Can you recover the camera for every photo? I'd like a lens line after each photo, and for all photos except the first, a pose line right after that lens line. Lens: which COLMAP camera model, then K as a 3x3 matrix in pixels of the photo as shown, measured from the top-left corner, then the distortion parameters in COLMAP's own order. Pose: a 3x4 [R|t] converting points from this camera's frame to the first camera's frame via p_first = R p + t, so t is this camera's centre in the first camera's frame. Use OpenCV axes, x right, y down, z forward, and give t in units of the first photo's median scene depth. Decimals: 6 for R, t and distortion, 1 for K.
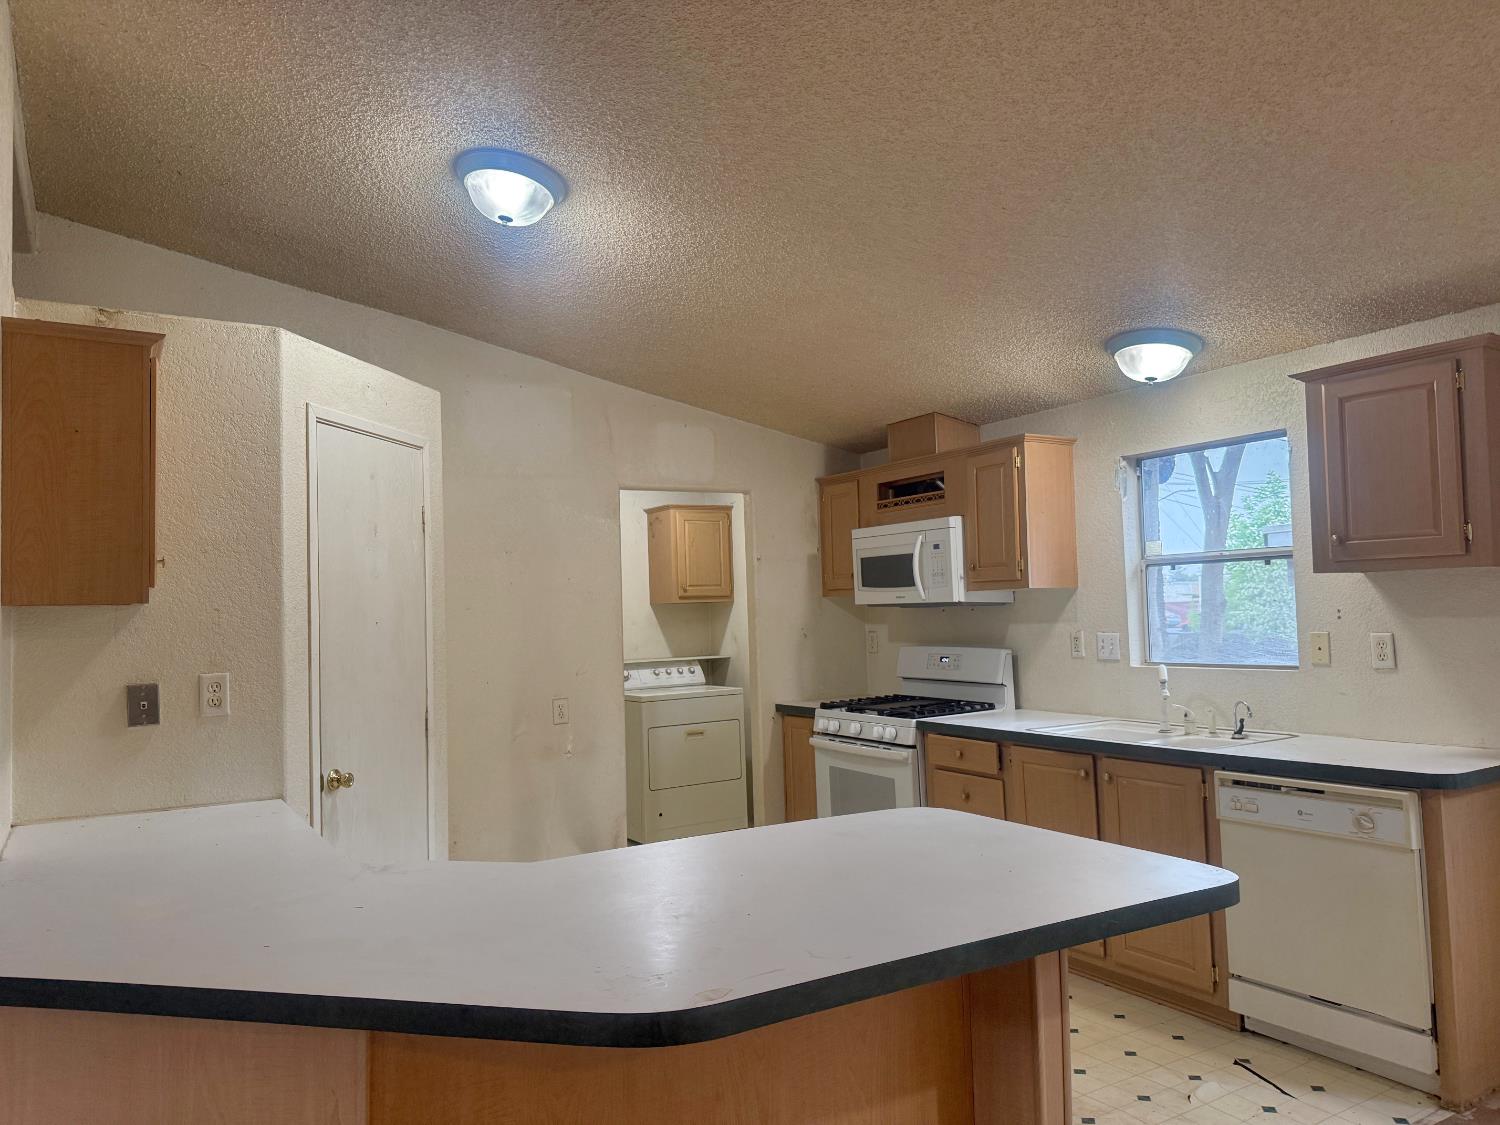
lens RADIAL K [[1051.8, 0, 751.2], [0, 1051.8, 544.7], [0, 0, 1]] dist [0.066608, -0.068132]
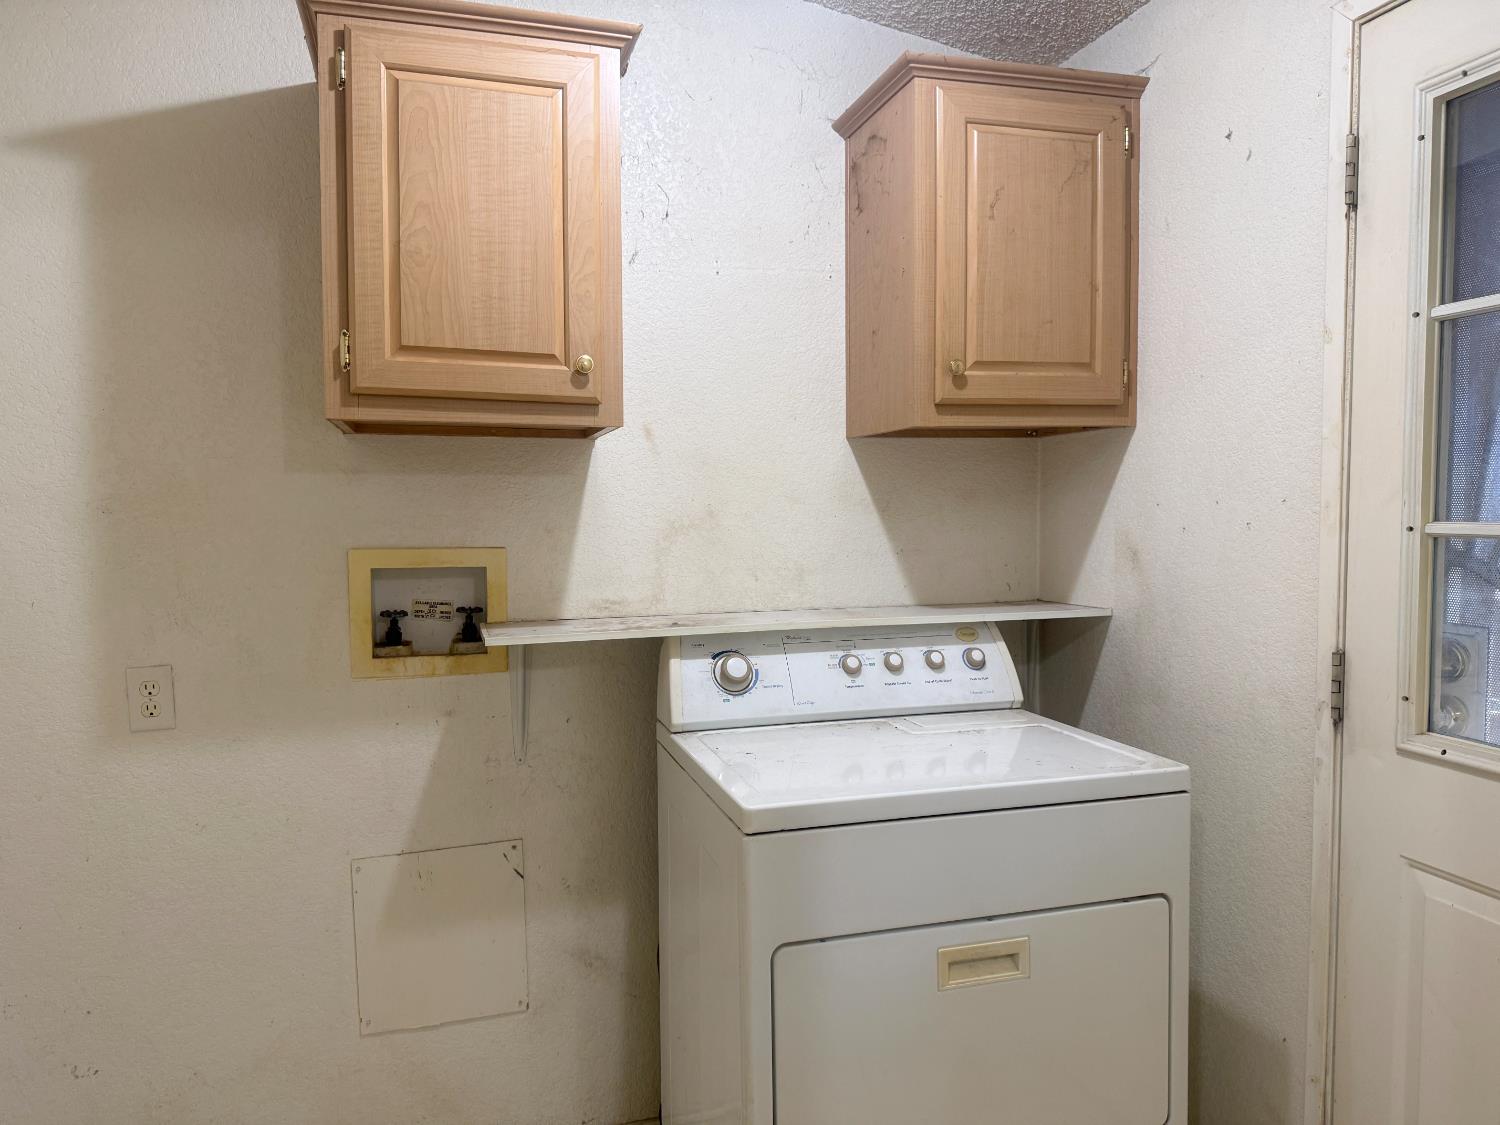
lens RADIAL K [[1037.4, 0, 750.0], [0, 1037.4, 562.5], [0, 0, 1]] dist [0.067264, -0.065994]
pose [[0.961991, 0.035399, -0.270775, -0.039598], [-0.001307, 0.992148, 0.125061, 0.056894], [0.273076, -0.119954, 0.954484, 0.715539]]
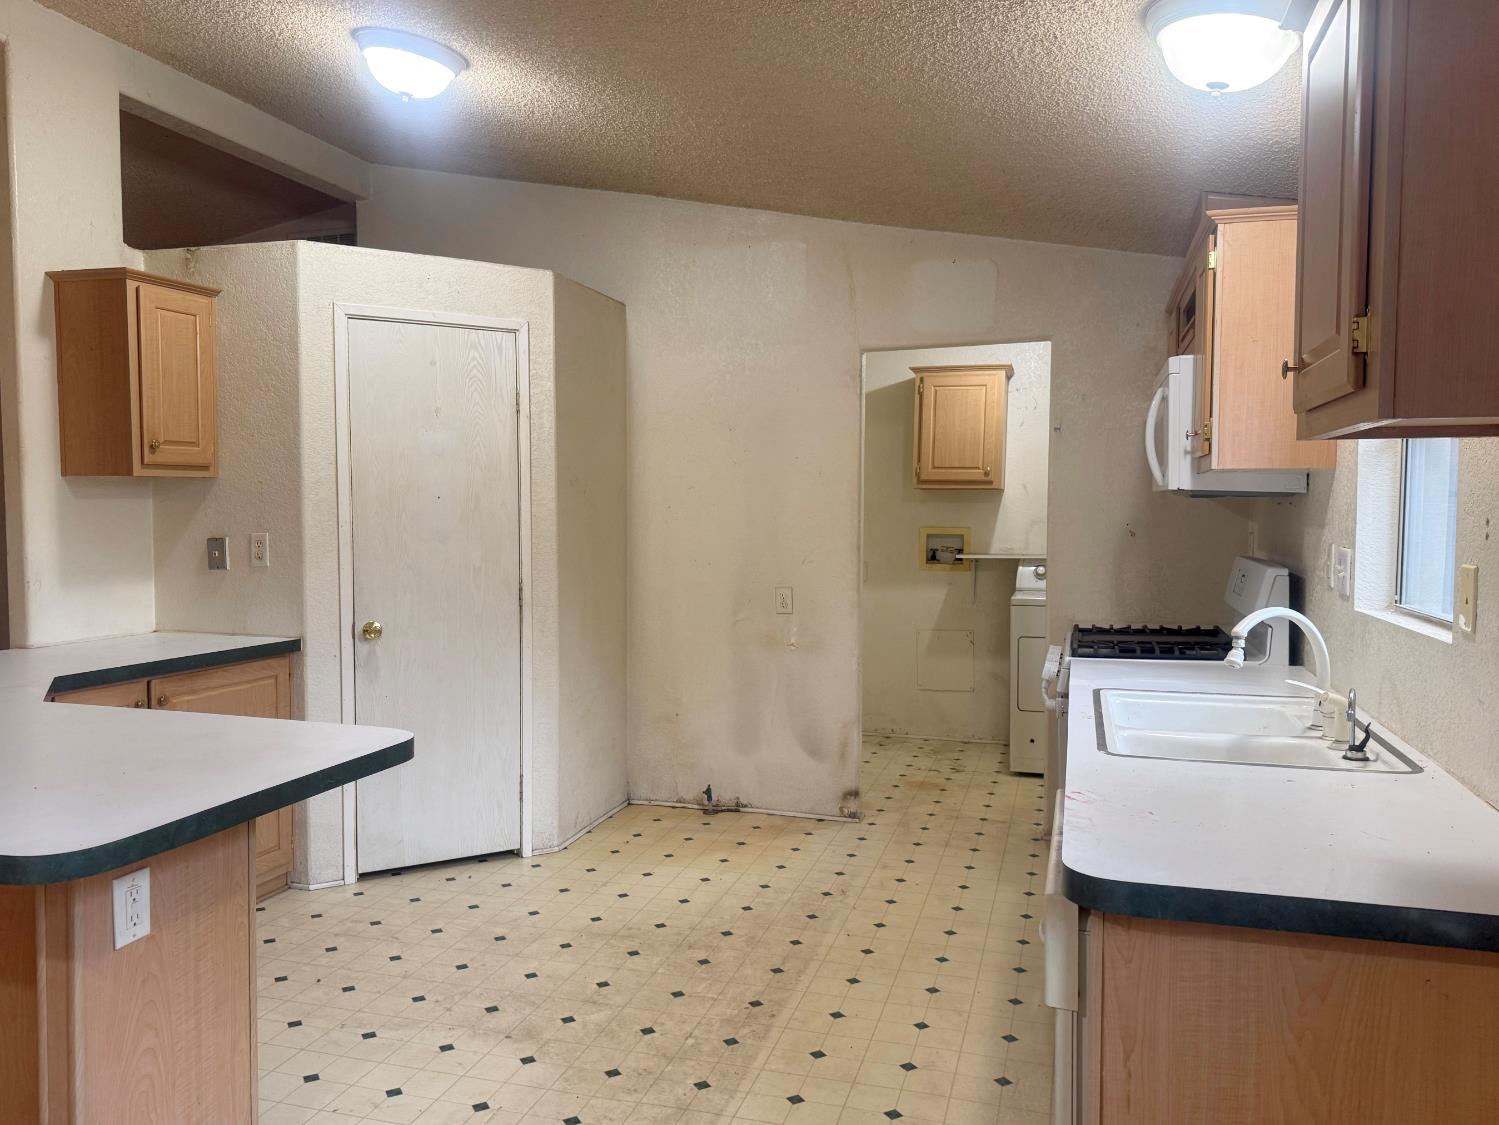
lens RADIAL K [[1111.1, 0, 749.5], [0, 1111.1, 562.5], [0, 0, 1]] dist [0.074636, -0.090867]
pose [[0.665962, 0.066779, -0.742990, 0.372554], [0.027276, 0.993139, 0.113710, 0.009104], [0.745486, -0.095993, 0.659572, 0.239858]]
